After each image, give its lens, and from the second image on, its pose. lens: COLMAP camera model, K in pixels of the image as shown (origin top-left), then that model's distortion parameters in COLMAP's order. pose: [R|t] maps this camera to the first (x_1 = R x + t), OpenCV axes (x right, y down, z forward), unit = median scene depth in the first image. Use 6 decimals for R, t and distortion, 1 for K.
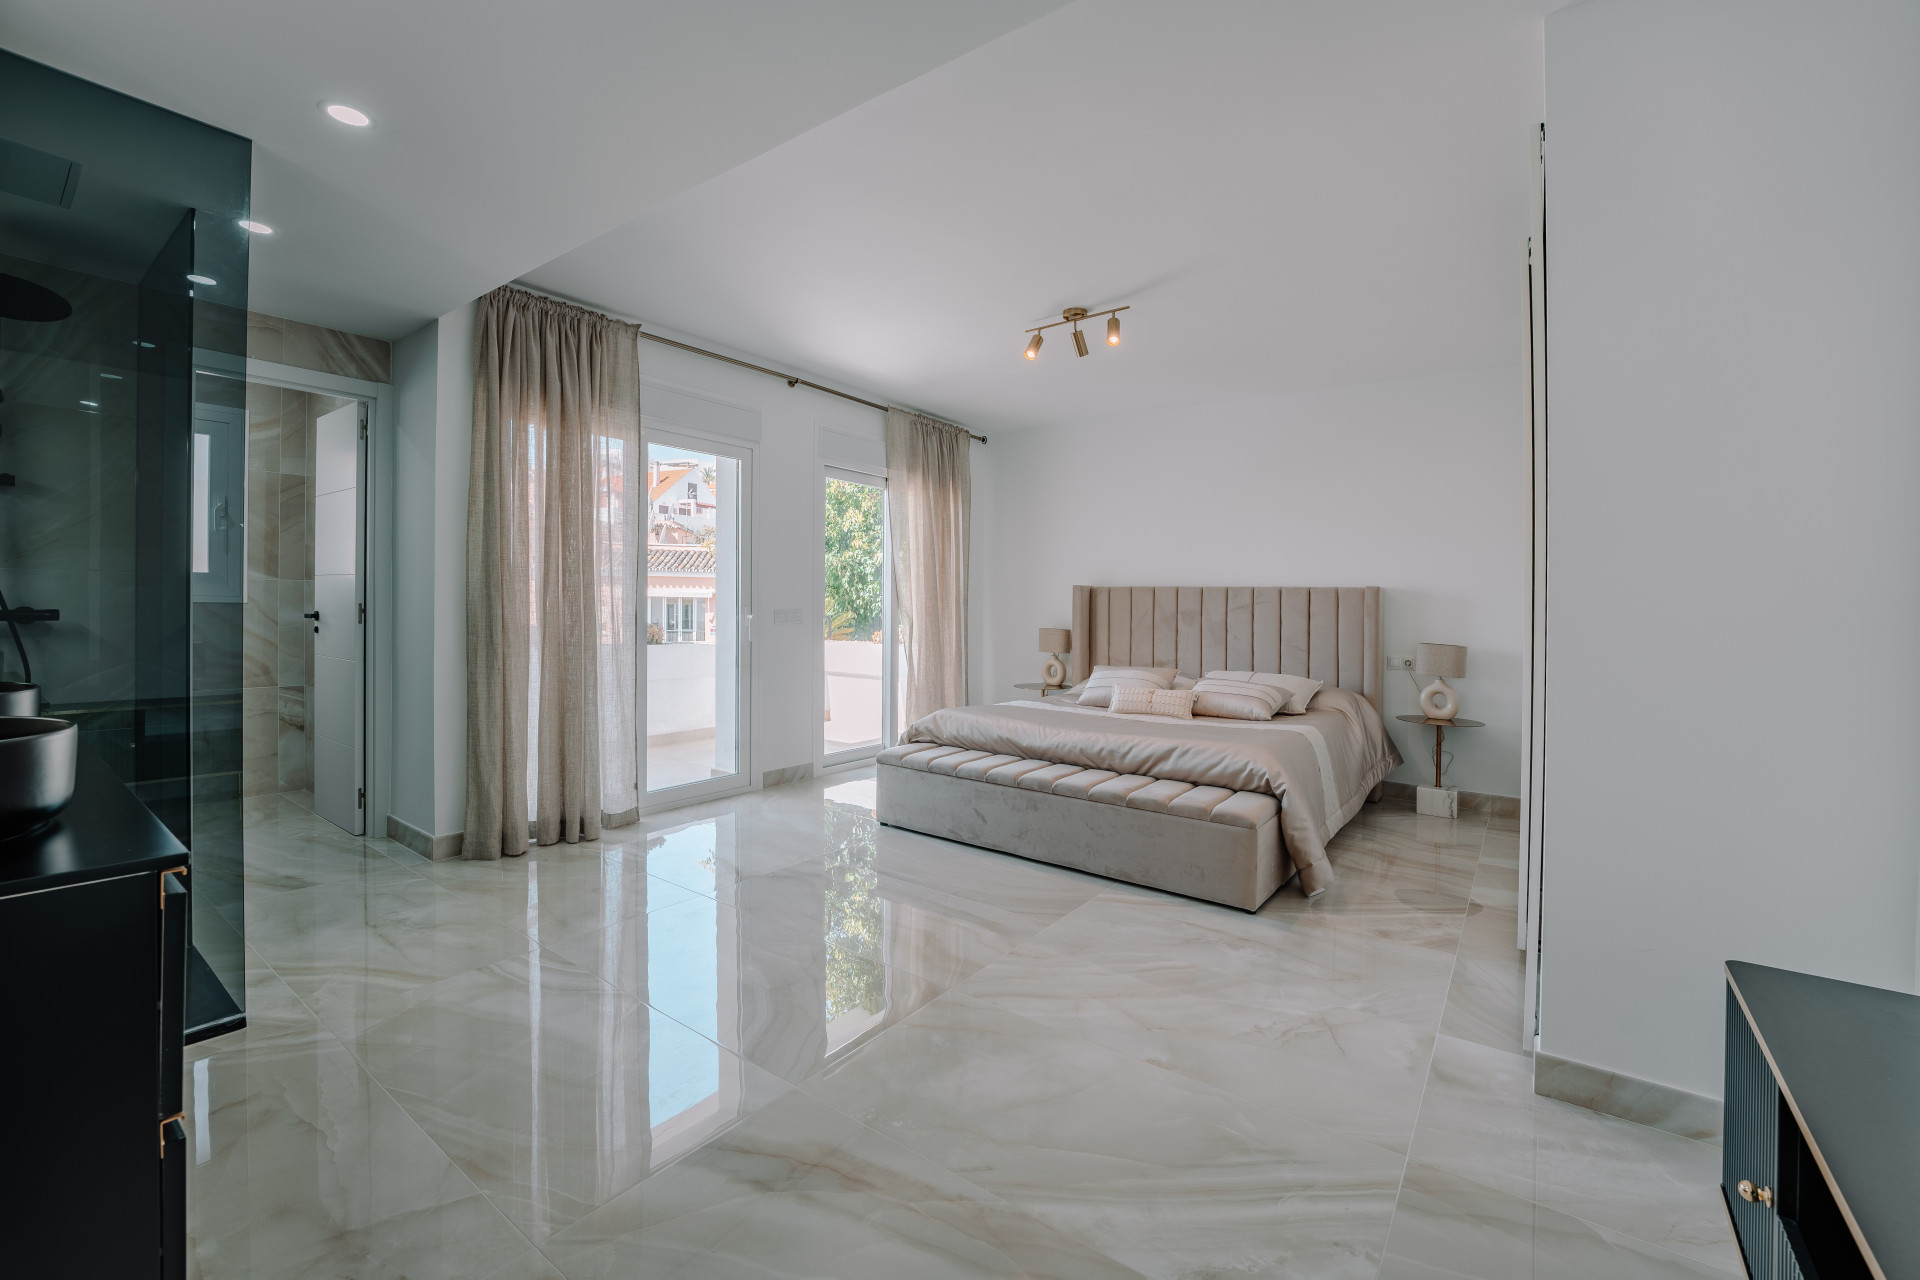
lens RADIAL K [[790.0, 0, 959.1], [0, 790.0, 603.6], [0, 0, 1]] dist [-0.000774, -0.000005]
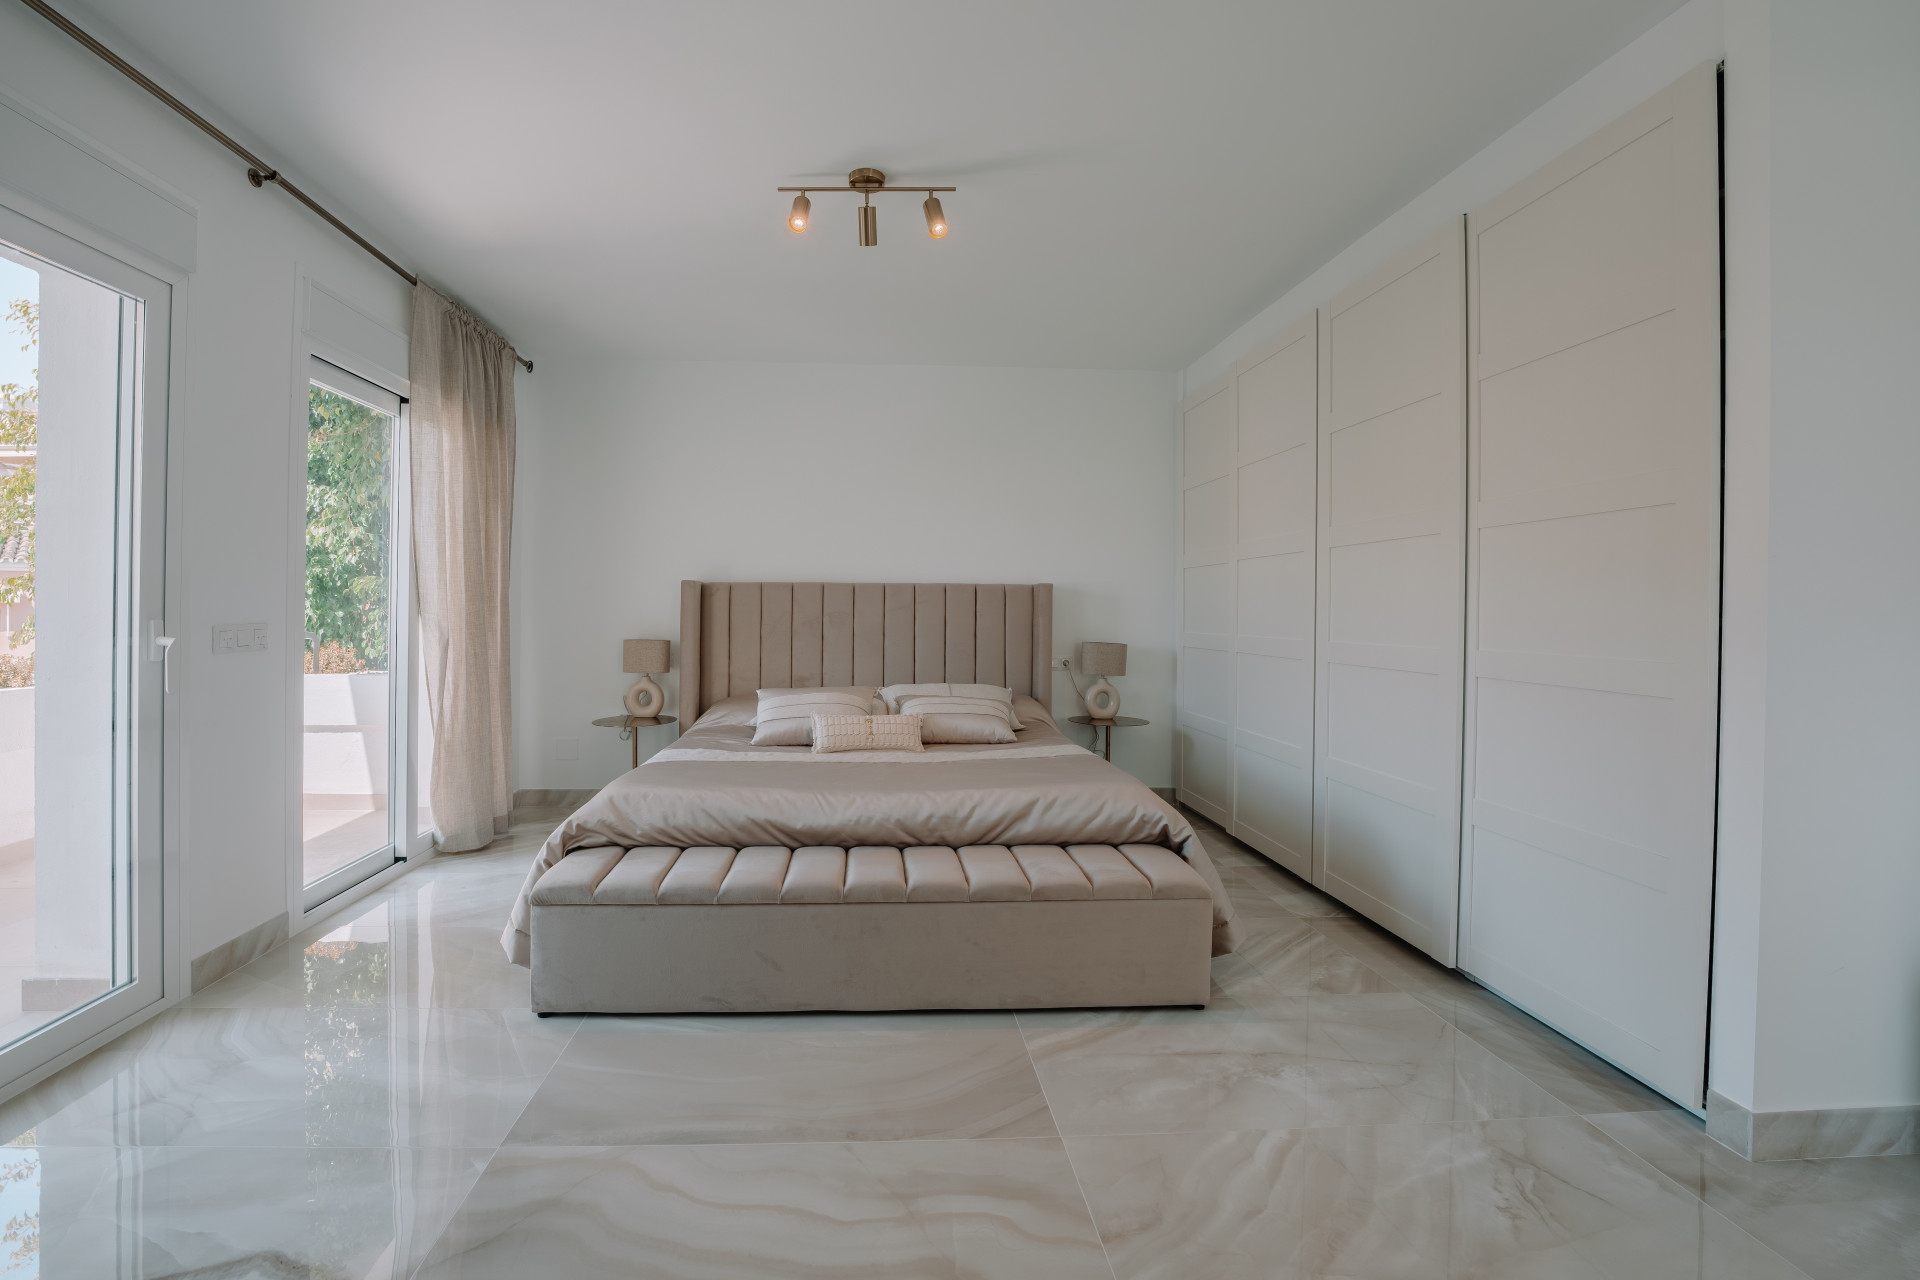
lens RADIAL K [[804.3, 0, 875.9], [0, 804.3, 599.1], [0, 0, 1]] dist [-0.019903, 0.000077]
pose [[0.784153, -0.007168, 0.620526, -0.233257], [0.009788, 0.999952, -0.000819, -0.004440], [-0.620490, 0.006716, 0.784186, 0.384570]]
